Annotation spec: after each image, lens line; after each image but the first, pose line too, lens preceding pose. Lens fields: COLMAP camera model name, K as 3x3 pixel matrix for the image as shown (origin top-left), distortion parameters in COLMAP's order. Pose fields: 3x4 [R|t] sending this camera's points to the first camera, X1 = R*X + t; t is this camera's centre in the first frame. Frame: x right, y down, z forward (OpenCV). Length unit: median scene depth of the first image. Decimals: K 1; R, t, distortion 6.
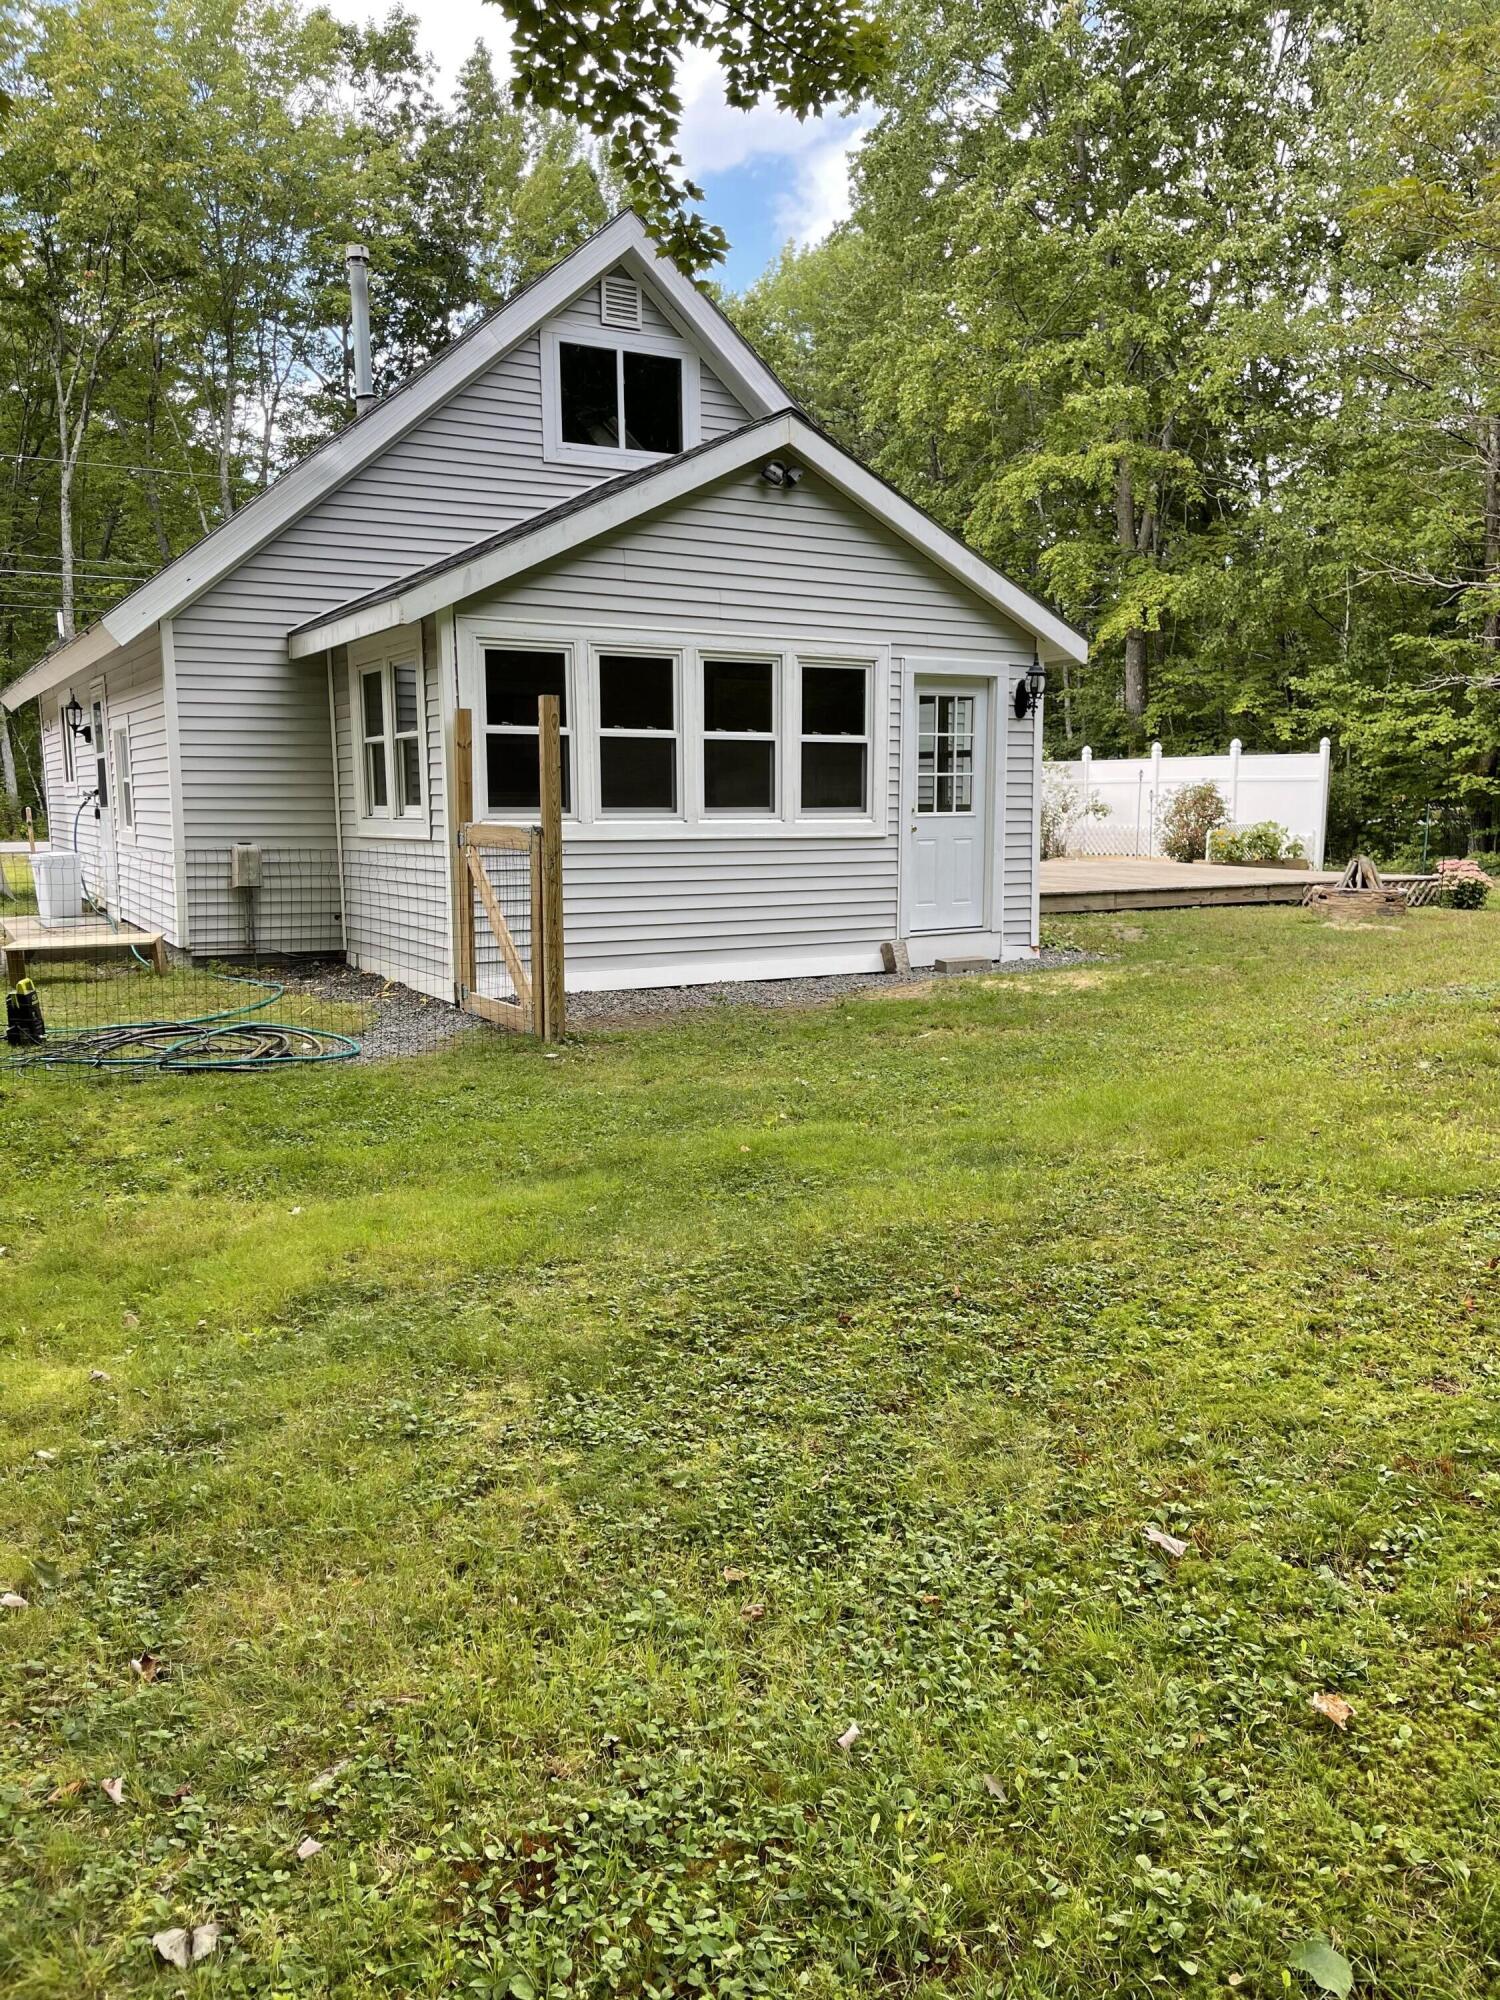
lens RADIAL K [[1522.3, 0, 748.6], [0, 1522.3, 1005.9], [0, 0, 1]] dist [0.080460, -0.064217]
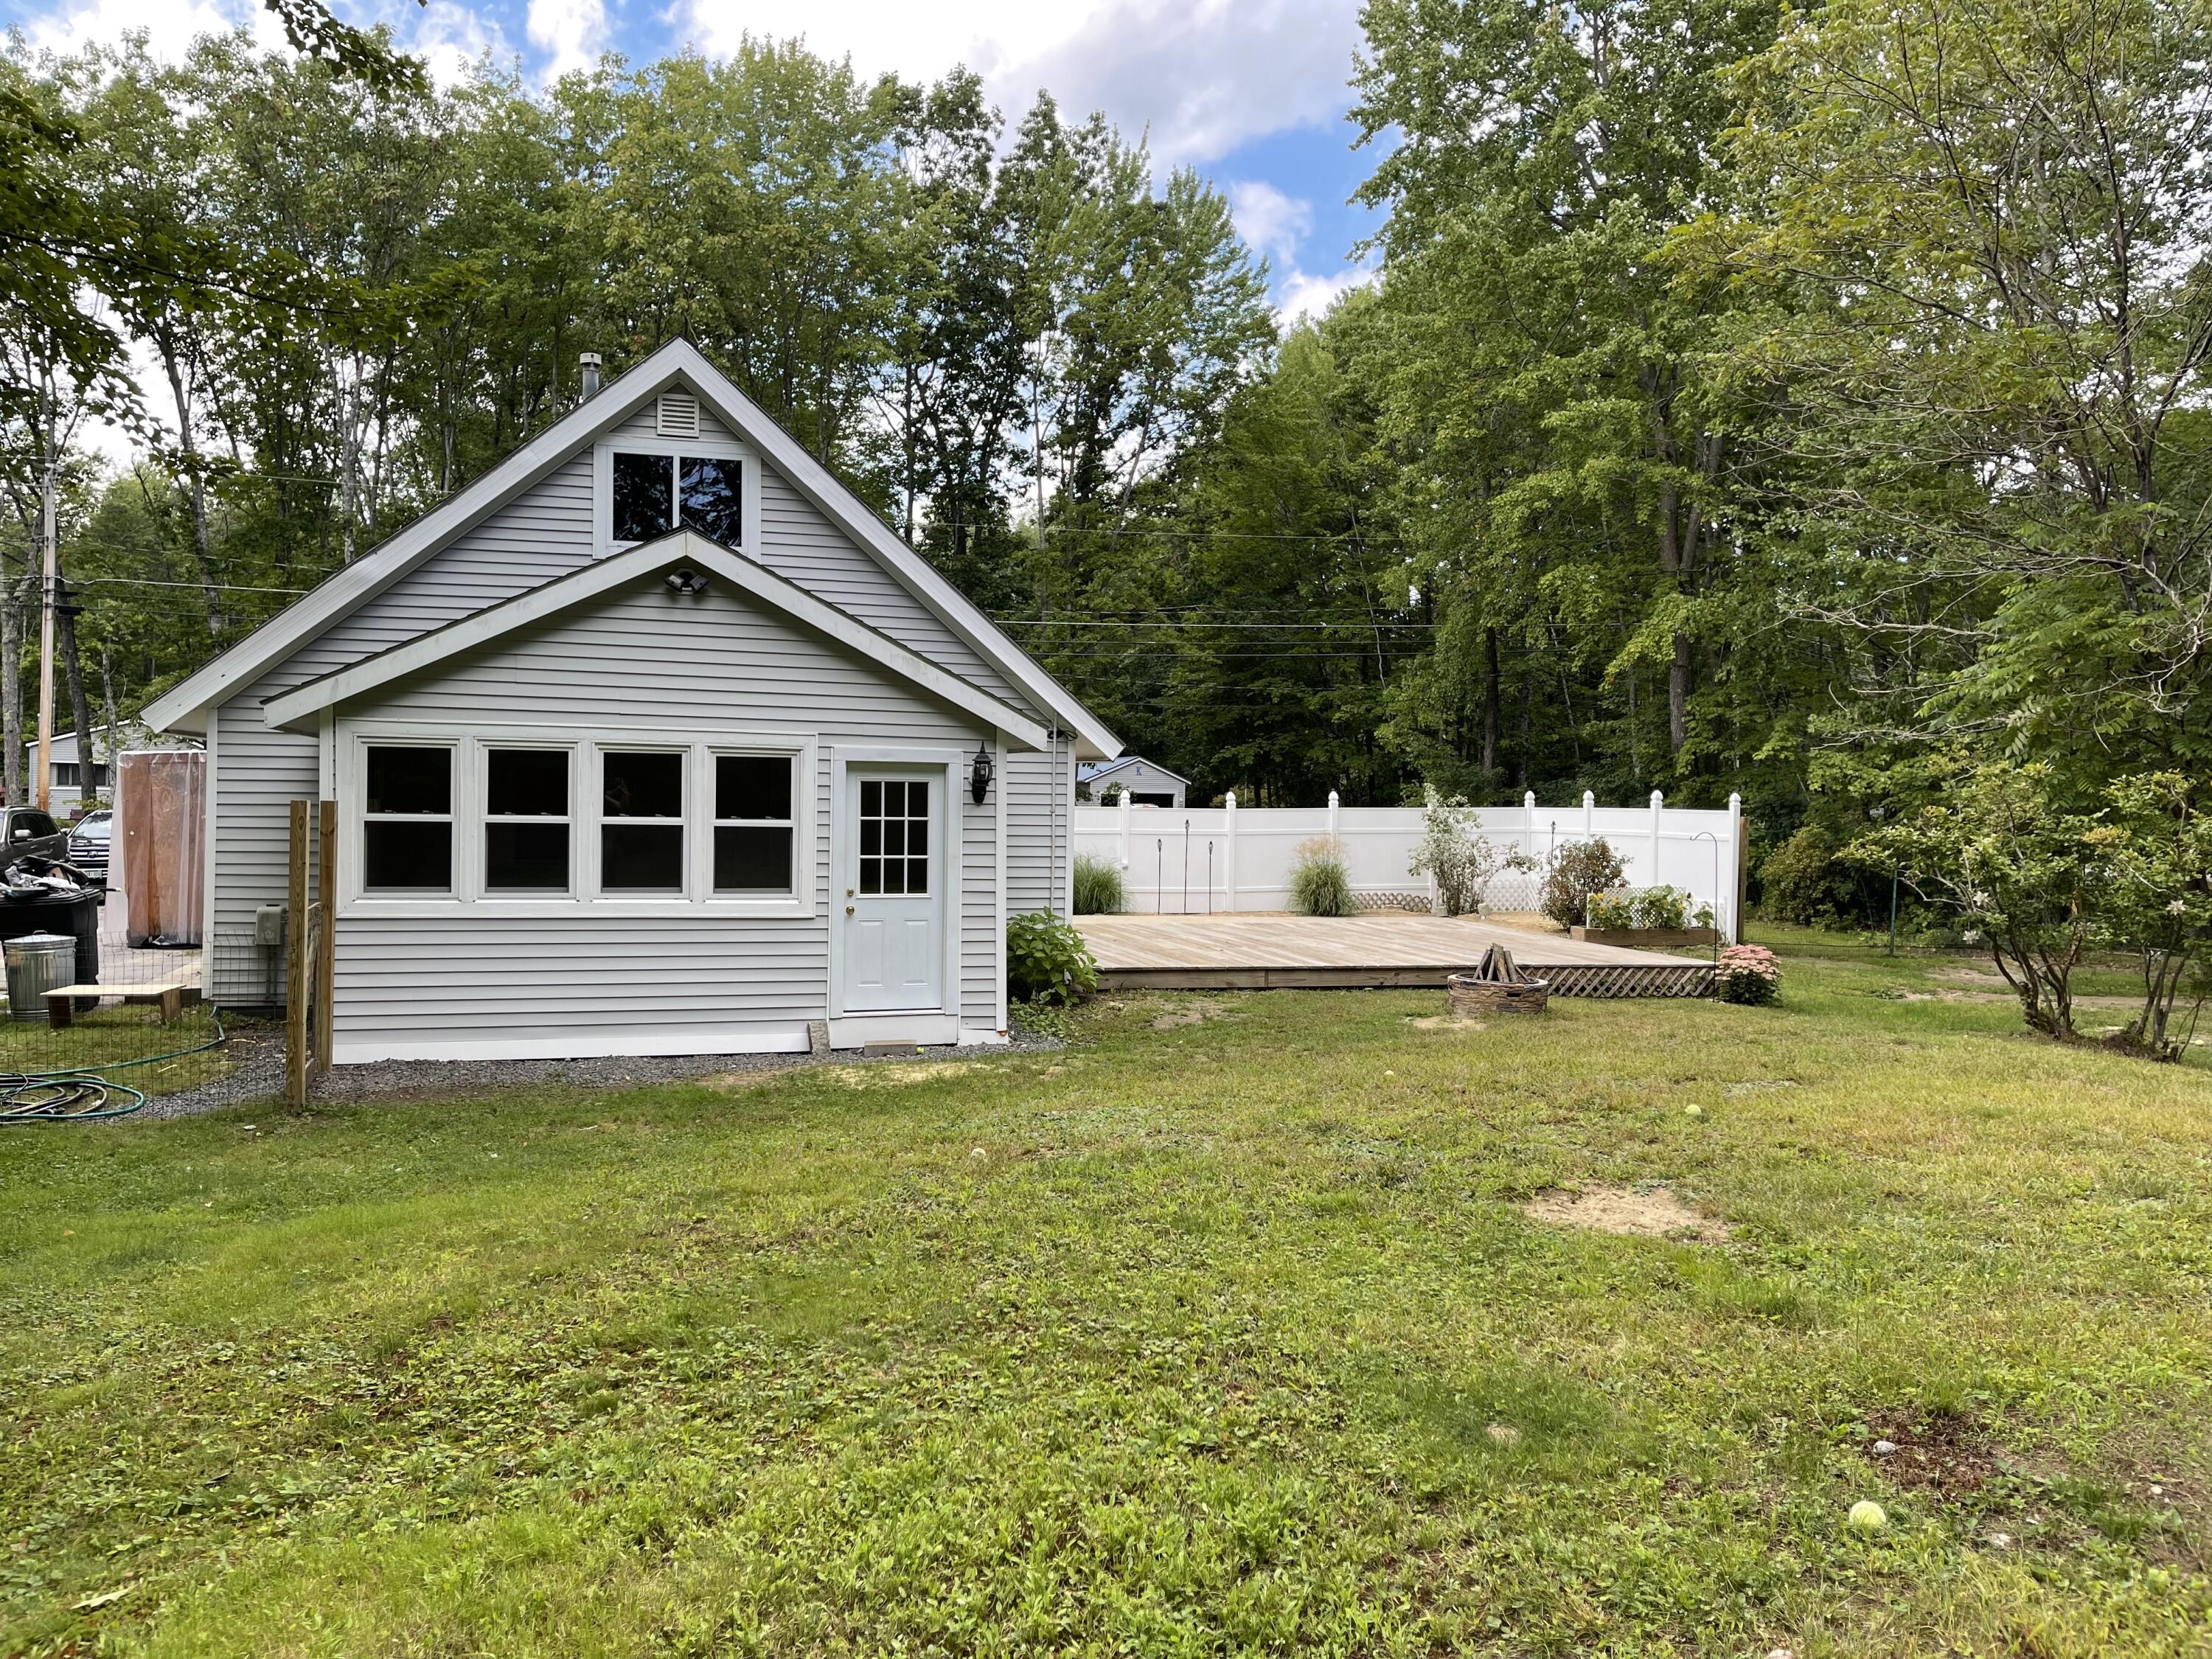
lens RADIAL K [[1683.6, 0, 1112.9], [0, 1683.6, 821.2], [0, 0, 1]] dist [0.080460, -0.064217]
pose [[0.971014, 0.021758, -0.238031, 0.552682], [-0.051124, 0.991708, -0.117903, -0.052775], [0.233492, 0.126655, 0.964075, -0.045688]]
